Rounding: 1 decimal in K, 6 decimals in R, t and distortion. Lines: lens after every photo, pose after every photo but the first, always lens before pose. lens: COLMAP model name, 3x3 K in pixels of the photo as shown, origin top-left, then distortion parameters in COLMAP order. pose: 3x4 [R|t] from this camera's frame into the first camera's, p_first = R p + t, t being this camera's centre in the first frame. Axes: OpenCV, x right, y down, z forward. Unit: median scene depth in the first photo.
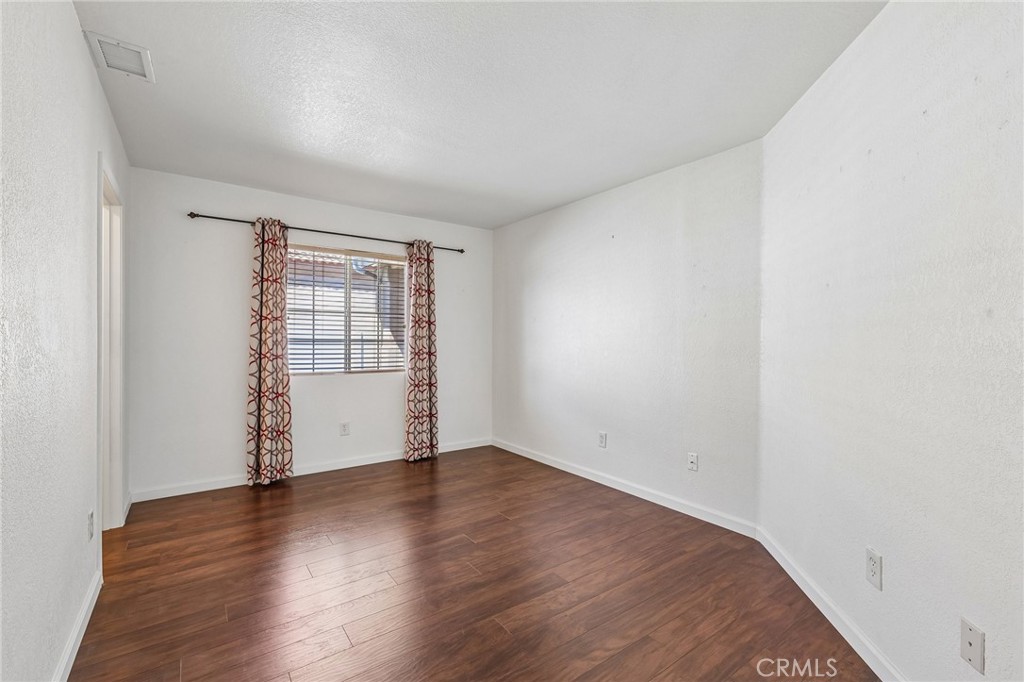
lens RADIAL K [[442.8, 0, 513.2], [0, 442.8, 339.6], [0, 0, 1]] dist [0.004048, -0.000237]
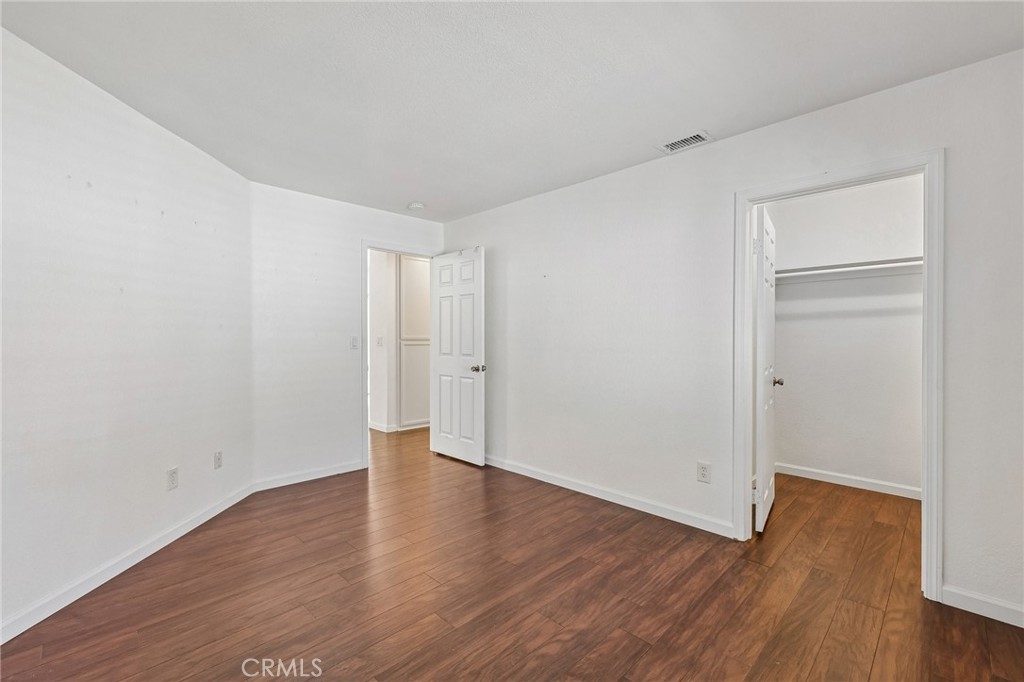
lens RADIAL K [[442.8, 0, 512.3], [0, 442.8, 340.0], [0, 0, 1]] dist [0.004048, -0.000237]
pose [[-0.987173, -0.005374, -0.159562, -0.105655], [-0.005792, 0.999981, 0.002157, -0.002934], [0.159548, 0.003053, -0.987186, 1.989924]]
